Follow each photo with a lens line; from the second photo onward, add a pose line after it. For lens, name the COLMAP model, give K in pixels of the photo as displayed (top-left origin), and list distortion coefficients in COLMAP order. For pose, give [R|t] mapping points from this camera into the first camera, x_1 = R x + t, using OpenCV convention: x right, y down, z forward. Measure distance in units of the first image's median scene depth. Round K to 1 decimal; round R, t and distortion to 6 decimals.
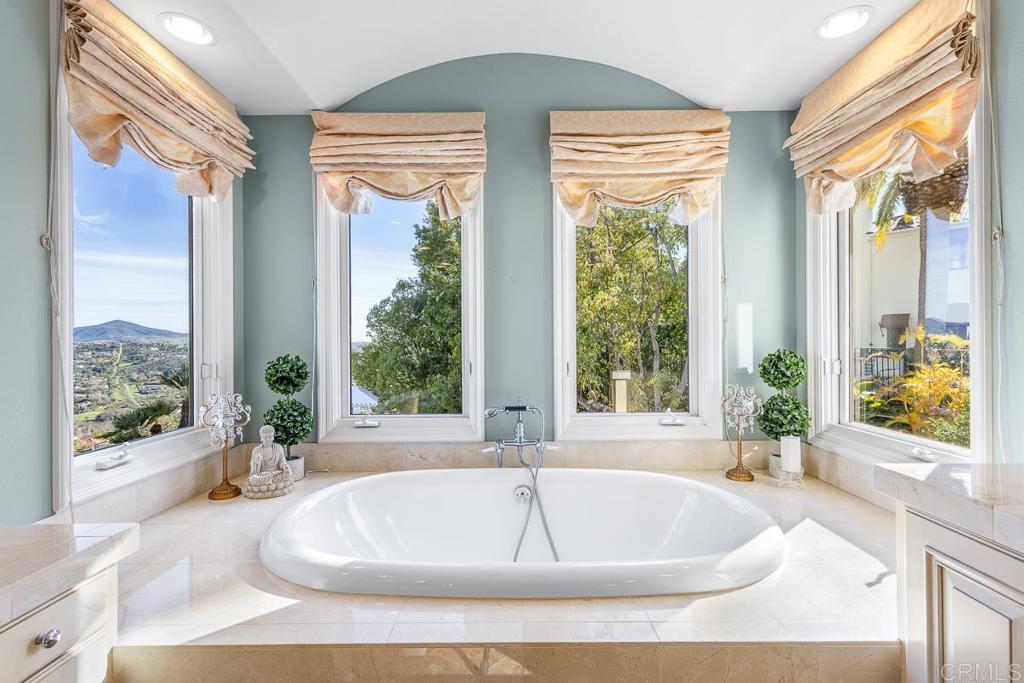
lens RADIAL K [[493.3, 0, 512.0], [0, 493.3, 341.5], [0, 0, 1]] dist [0.021015, 0.000016]
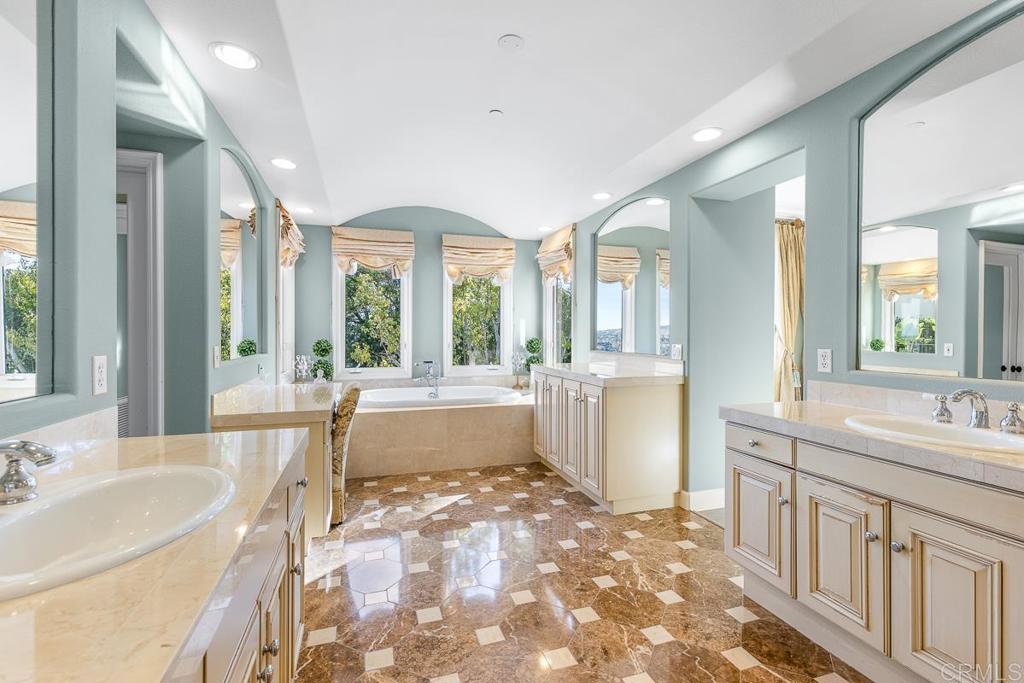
lens RADIAL K [[460.2, 0, 516.0], [0, 460.2, 335.7], [0, 0, 1]] dist [0.003700, -0.000096]
pose [[0.951861, 0.006565, 0.306461, -0.251366], [-0.007803, 0.999966, 0.002816, -0.001358], [-0.306432, -0.005071, 0.951879, -1.149569]]
